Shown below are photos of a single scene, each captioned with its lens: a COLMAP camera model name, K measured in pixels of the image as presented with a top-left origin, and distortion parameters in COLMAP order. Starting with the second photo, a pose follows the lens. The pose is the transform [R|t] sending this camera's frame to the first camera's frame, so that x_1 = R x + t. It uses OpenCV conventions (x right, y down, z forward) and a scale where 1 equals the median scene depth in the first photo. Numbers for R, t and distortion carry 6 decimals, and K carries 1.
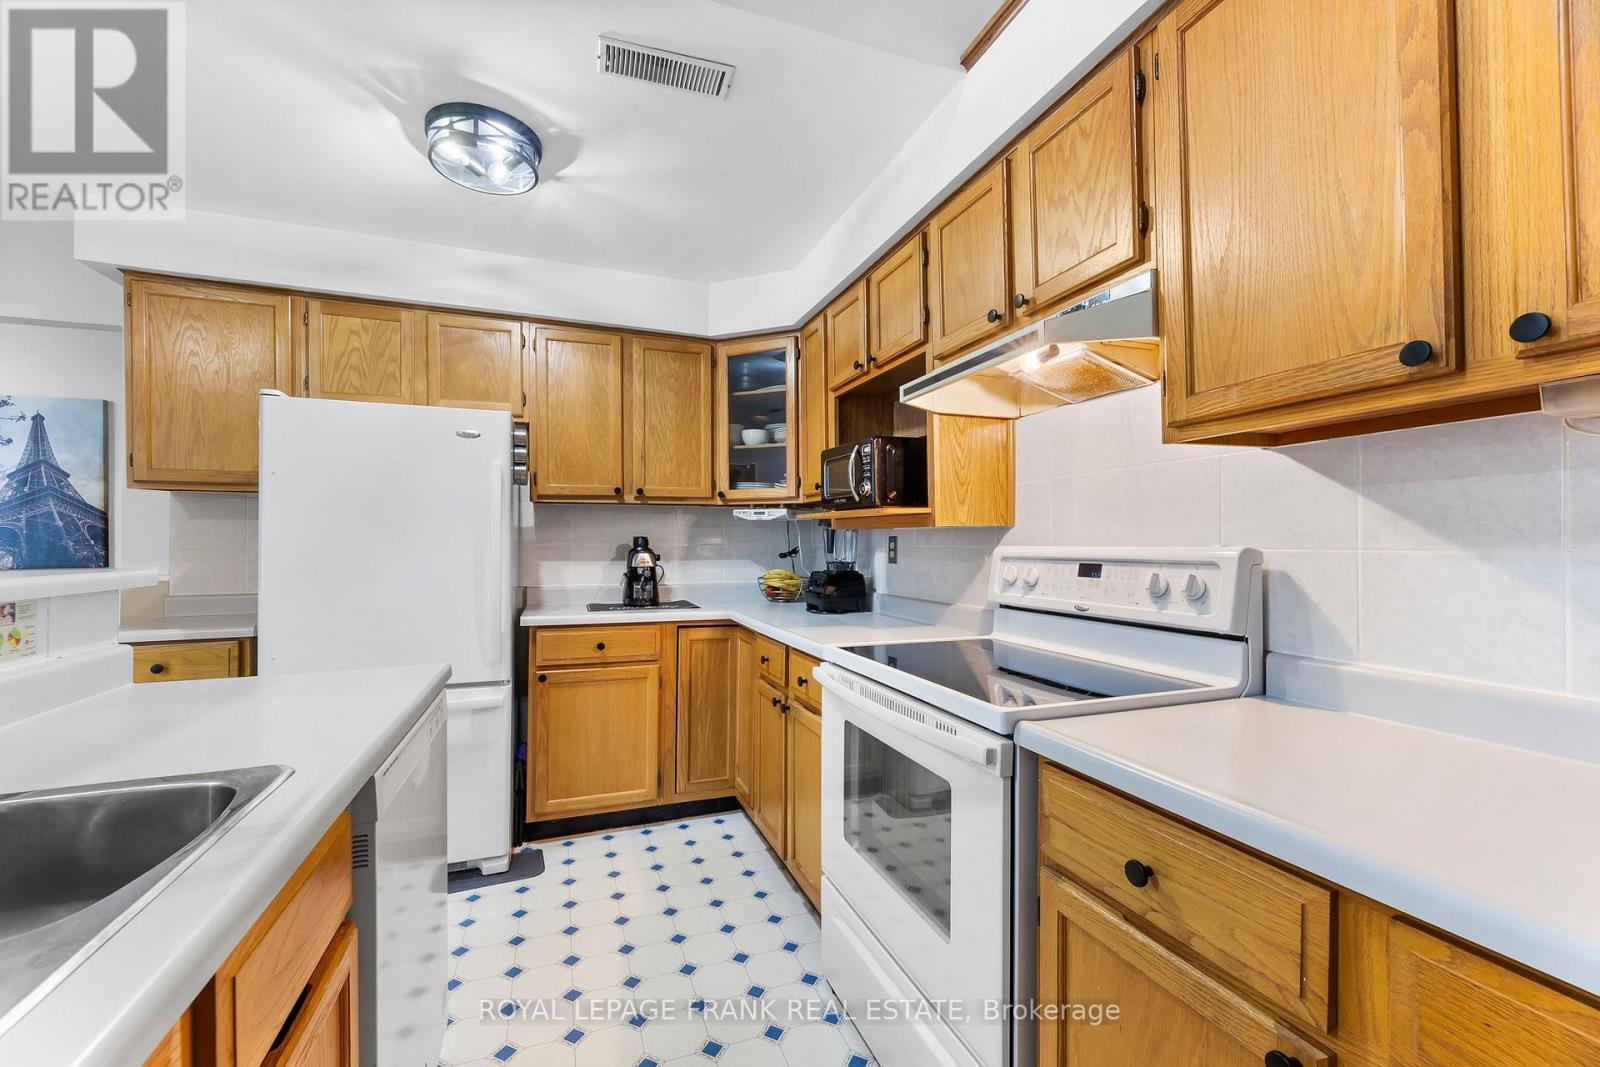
lens RADIAL K [[646.2, 0, 790.2], [0, 646.2, 538.6], [0, 0, 1]] dist [-0.001460, -0.000306]
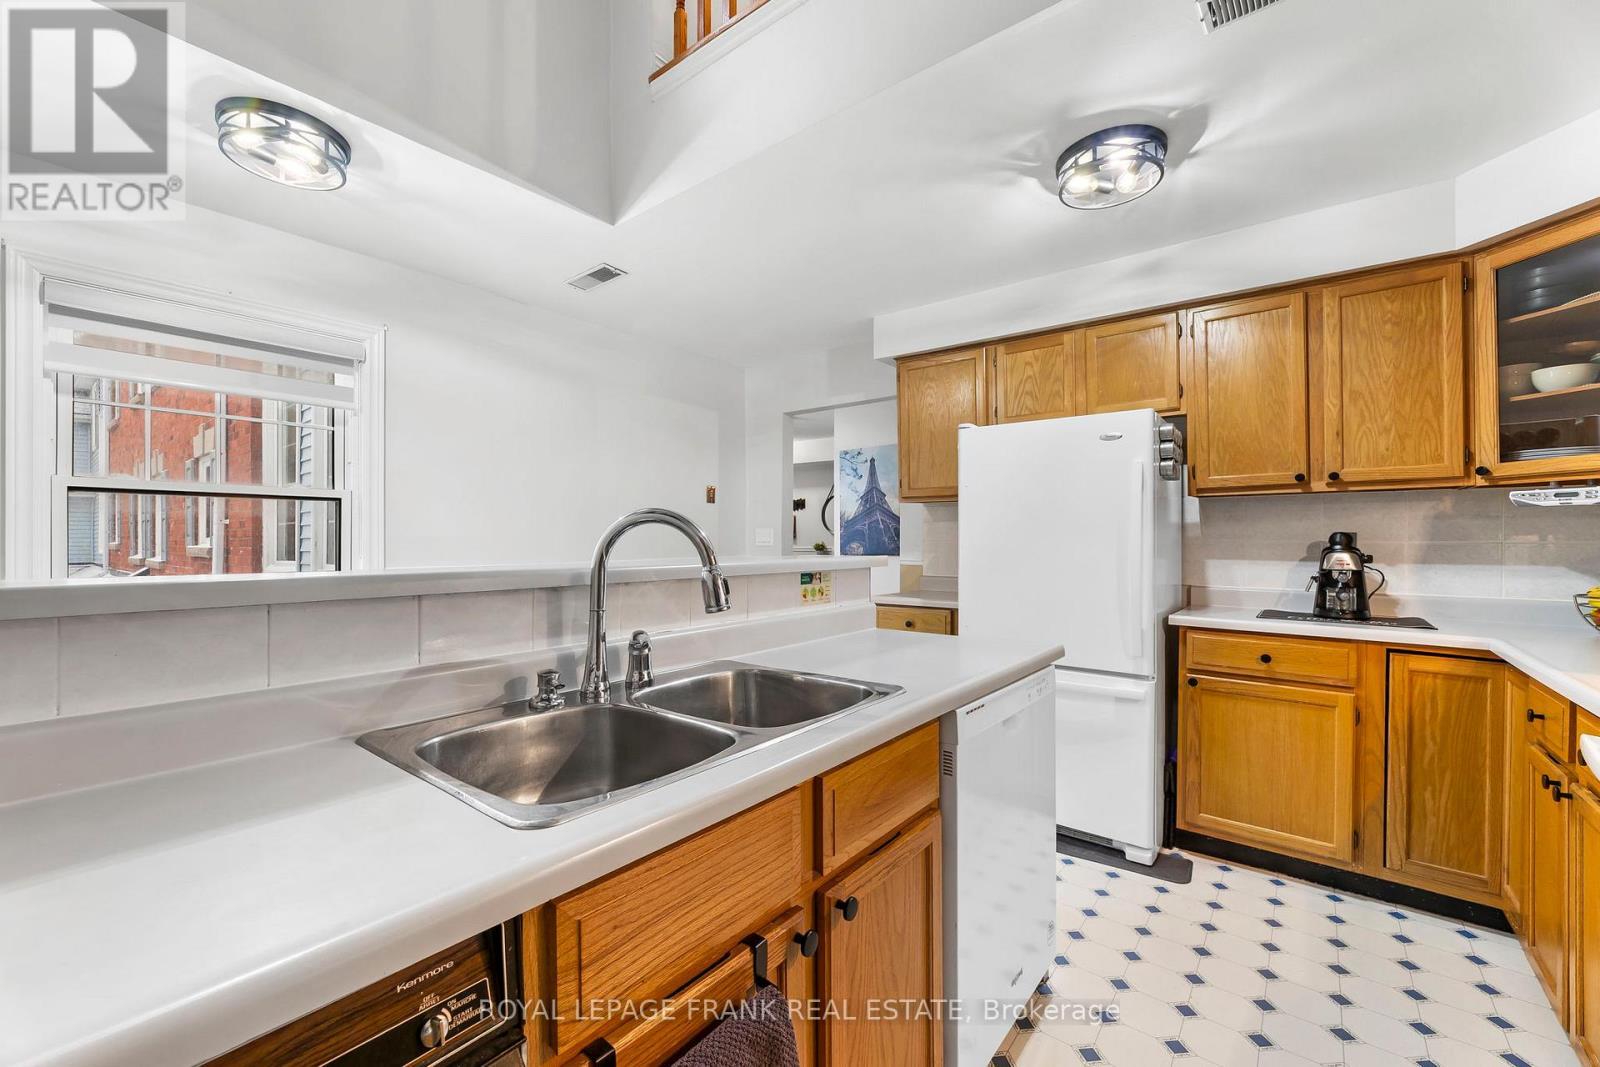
lens RADIAL K [[646.2, 0, 790.2], [0, 646.2, 538.6], [0, 0, 1]] dist [-0.001460, -0.000306]
pose [[0.517309, 0.001206, -0.855798, 0.114308], [0.002749, 0.999992, 0.003071, 0.000575], [0.855795, -0.003942, 0.517301, 0.001888]]
